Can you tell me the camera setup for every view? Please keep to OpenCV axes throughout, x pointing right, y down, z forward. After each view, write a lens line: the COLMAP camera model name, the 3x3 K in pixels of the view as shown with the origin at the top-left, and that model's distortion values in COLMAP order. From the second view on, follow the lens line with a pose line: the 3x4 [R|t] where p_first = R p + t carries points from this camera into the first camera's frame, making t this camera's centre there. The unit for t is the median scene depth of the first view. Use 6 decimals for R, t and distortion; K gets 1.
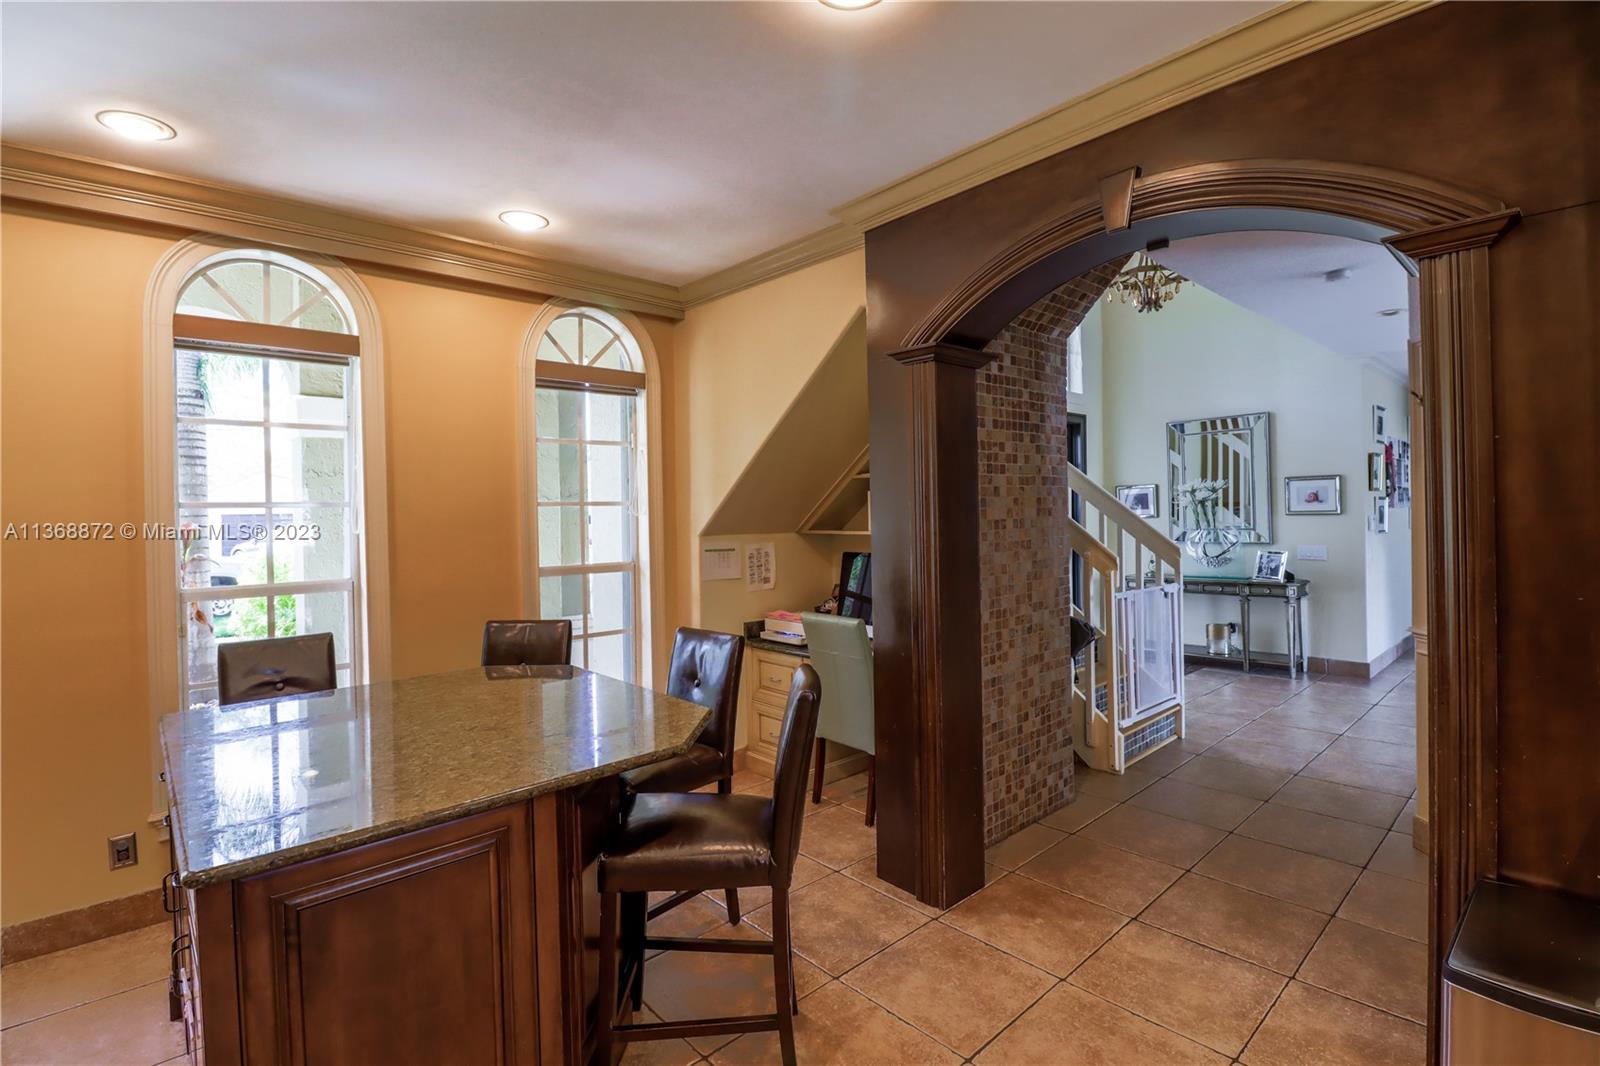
lens RADIAL K [[745.8, 0, 811.1], [0, 745.8, 508.5], [0, 0, 1]] dist [-0.000828, -0.000312]
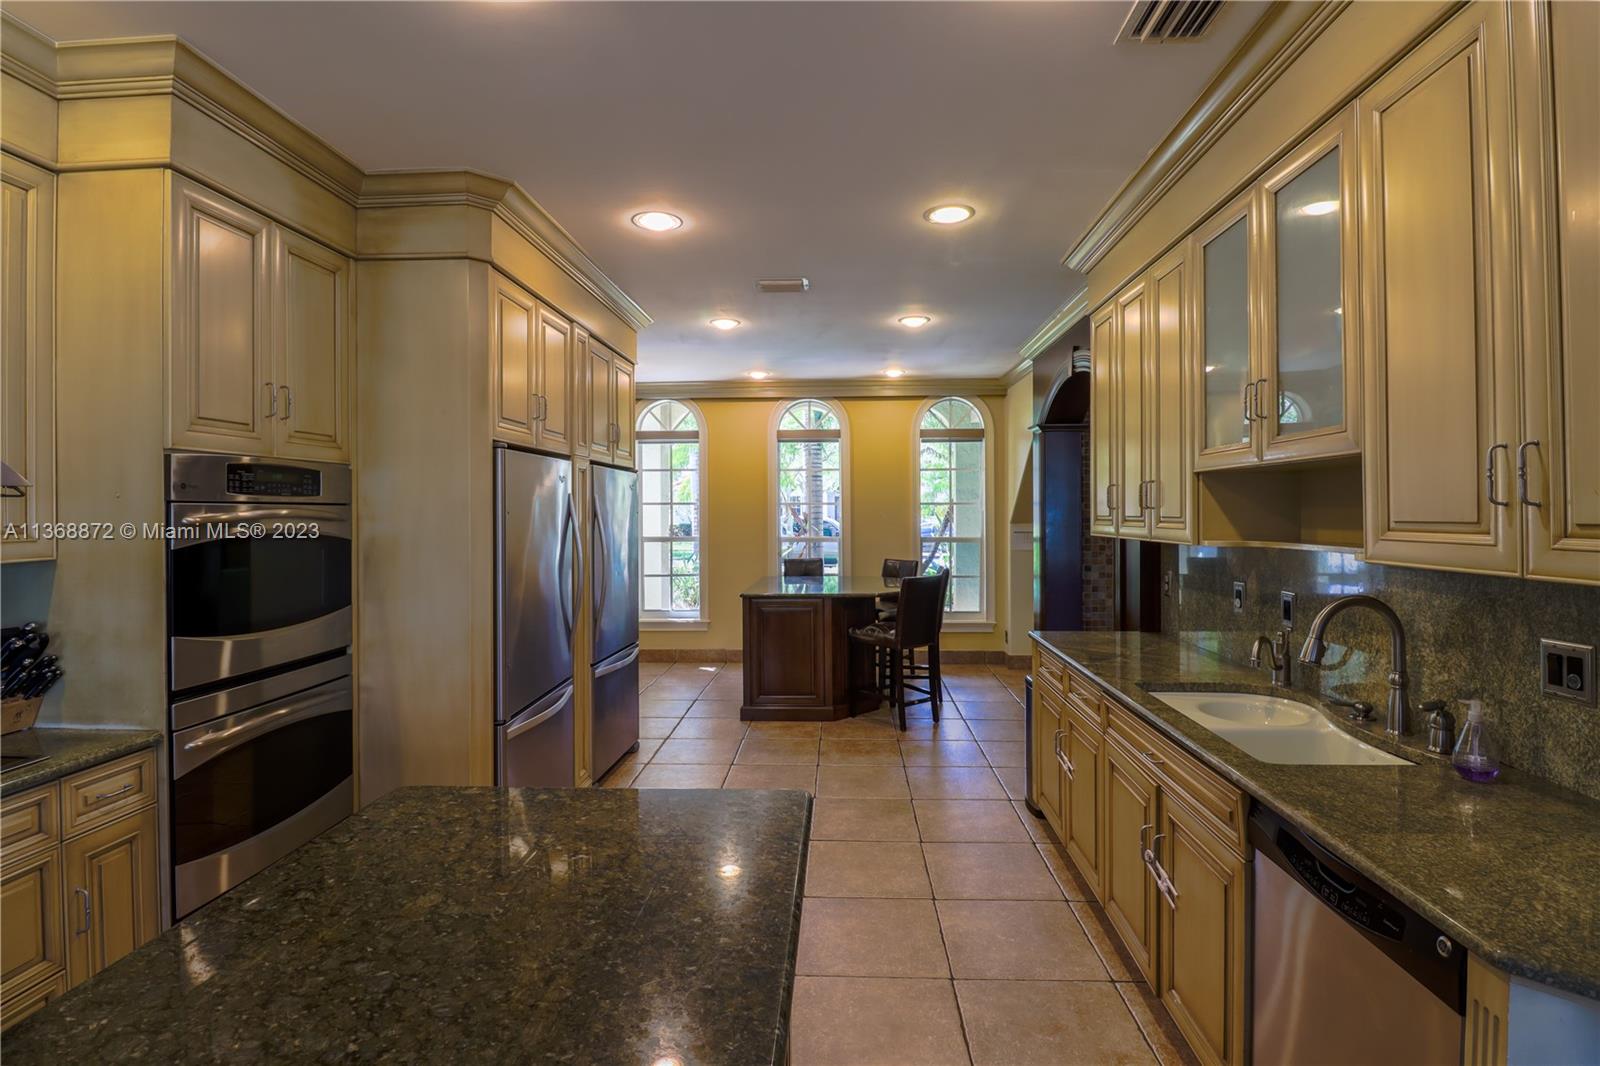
lens RADIAL K [[745.8, 0, 811.1], [0, 745.8, 508.5], [0, 0, 1]] dist [-0.000828, -0.000312]
pose [[0.696925, 0.015615, -0.716974, 0.984072], [-0.012685, 0.999875, 0.009446, -0.009543], [0.717032, 0.002512, 0.697036, -0.659401]]
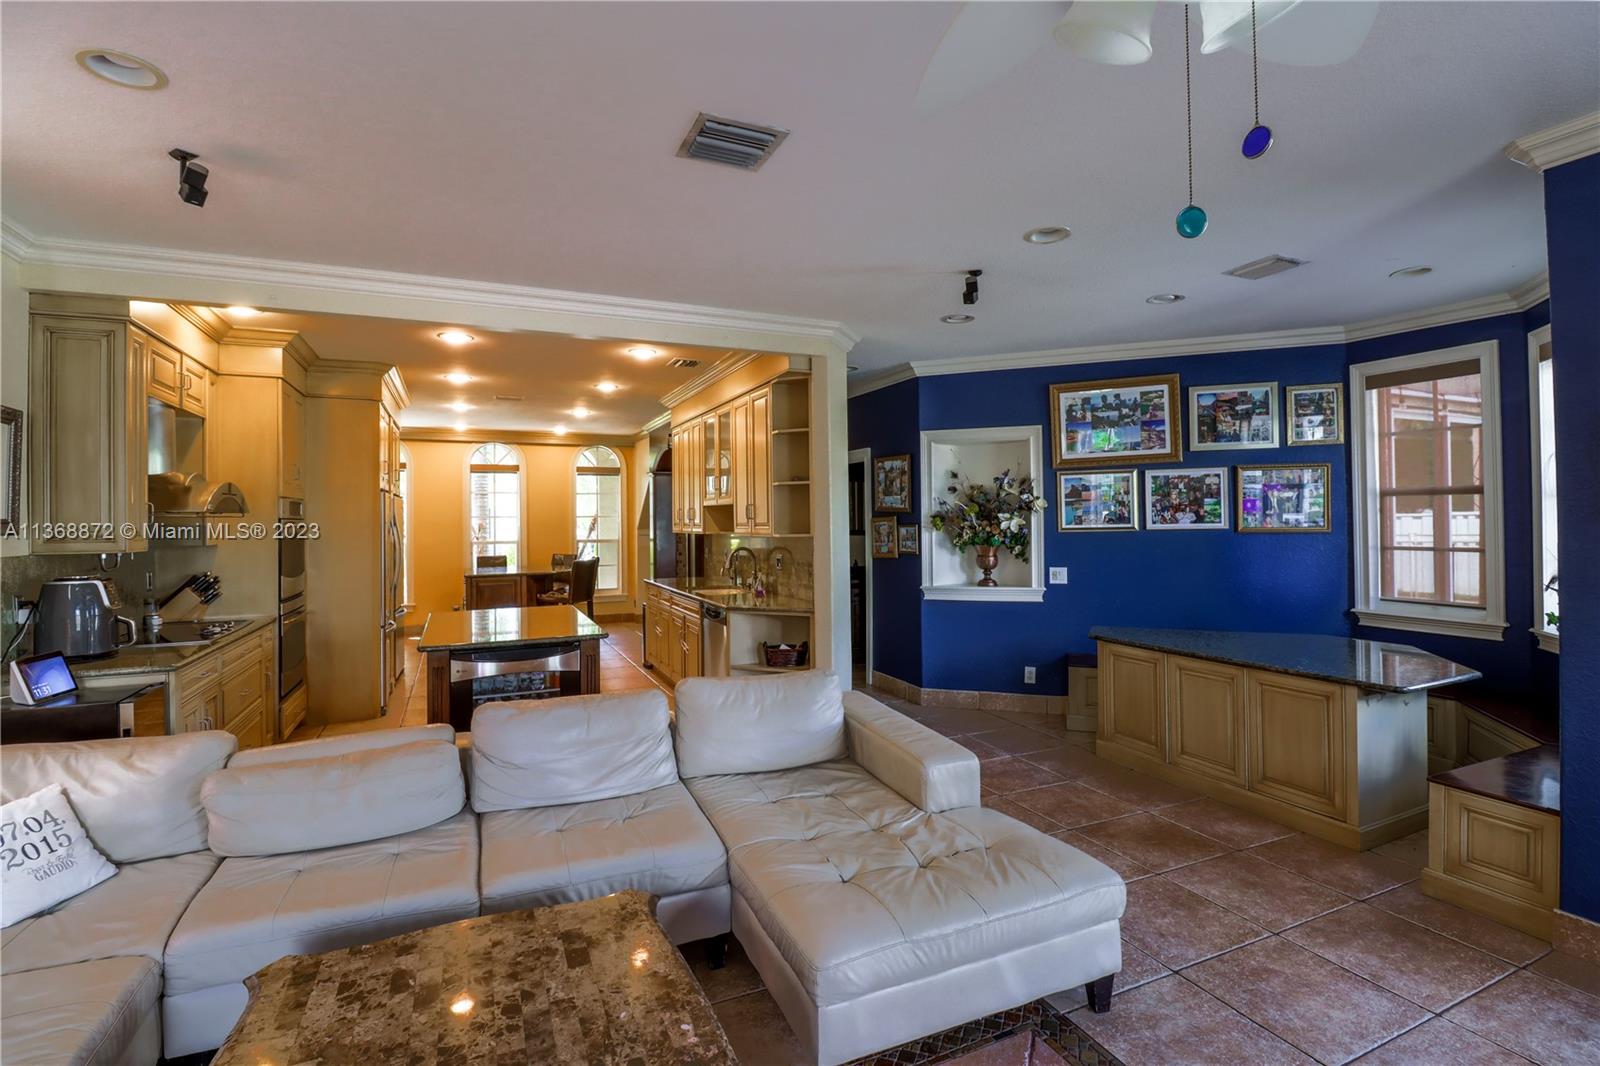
lens RADIAL K [[745.8, 0, 811.1], [0, 745.8, 508.5], [0, 0, 1]] dist [-0.000828, -0.000312]
pose [[0.950594, 0.007301, -0.310351, 1.645925], [-0.011367, 0.999872, -0.011295, -0.018130], [0.310228, 0.014265, 0.950555, -1.722434]]
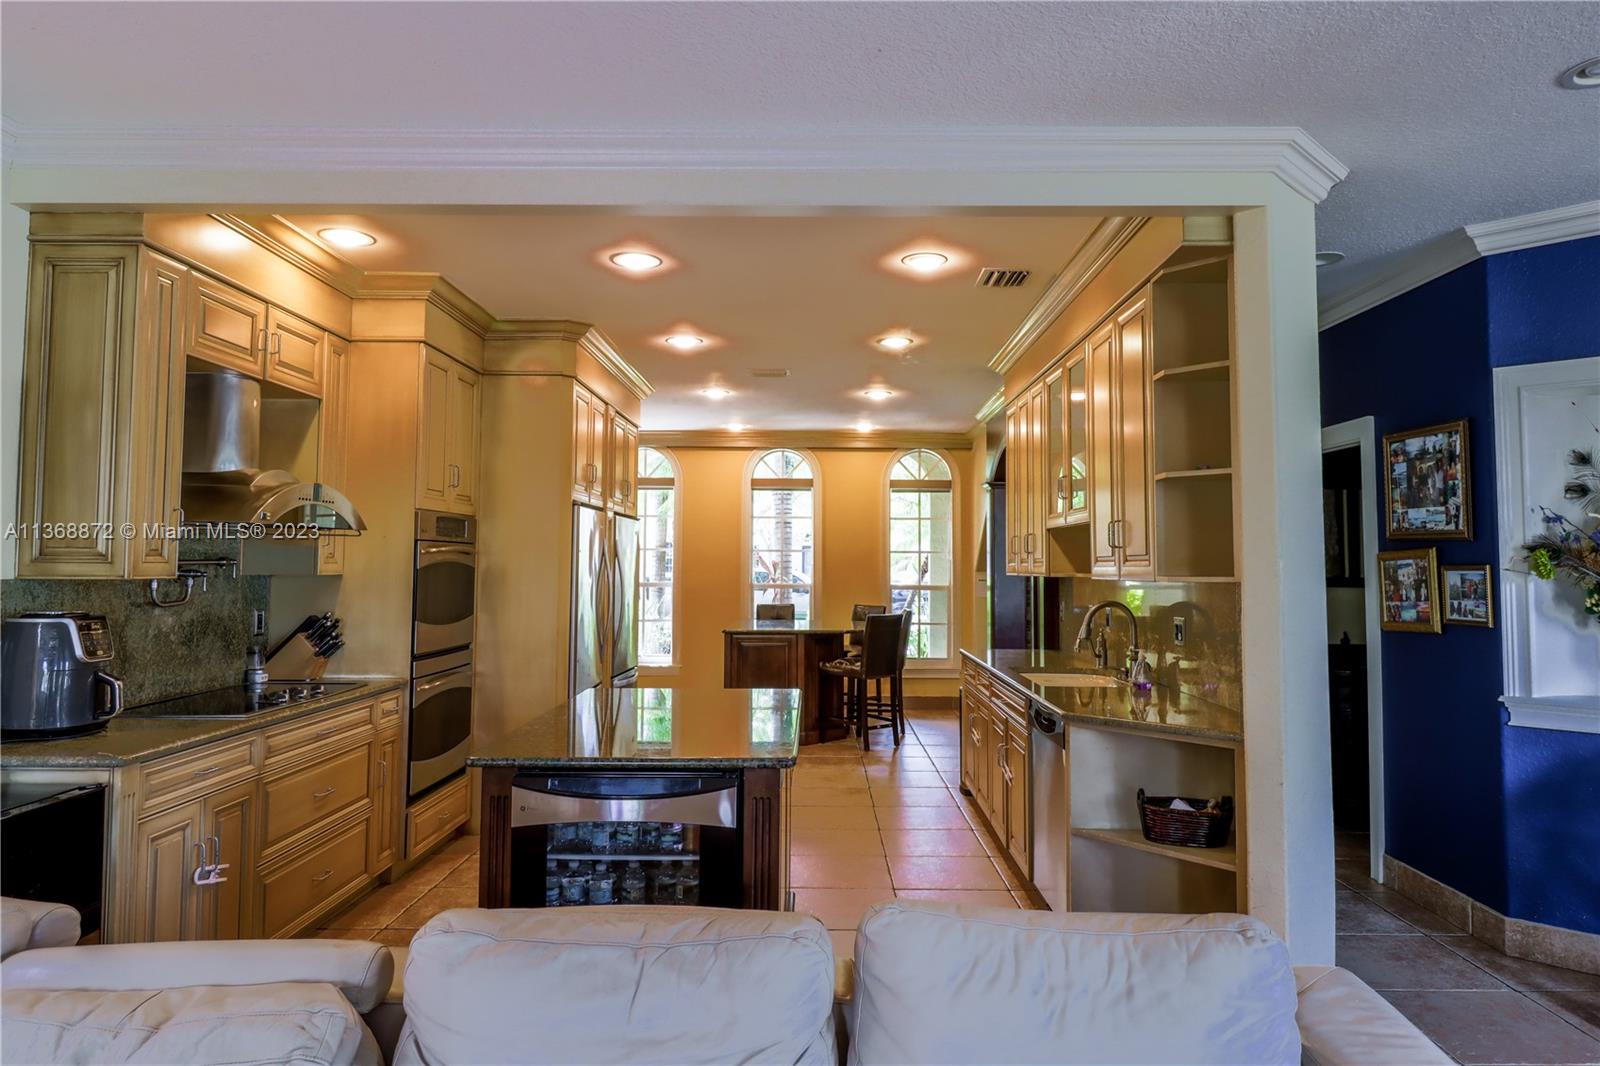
lens RADIAL K [[983.8, 0, 821.4], [0, 983.8, 508.4], [0, 0, 1]] dist [0.003661, -0.000283]
pose [[0.733797, -0.014263, -0.679219, 1.531486], [-0.023265, 0.998666, -0.046106, 0.004078], [0.678970, 0.049634, 0.732486, -1.254147]]
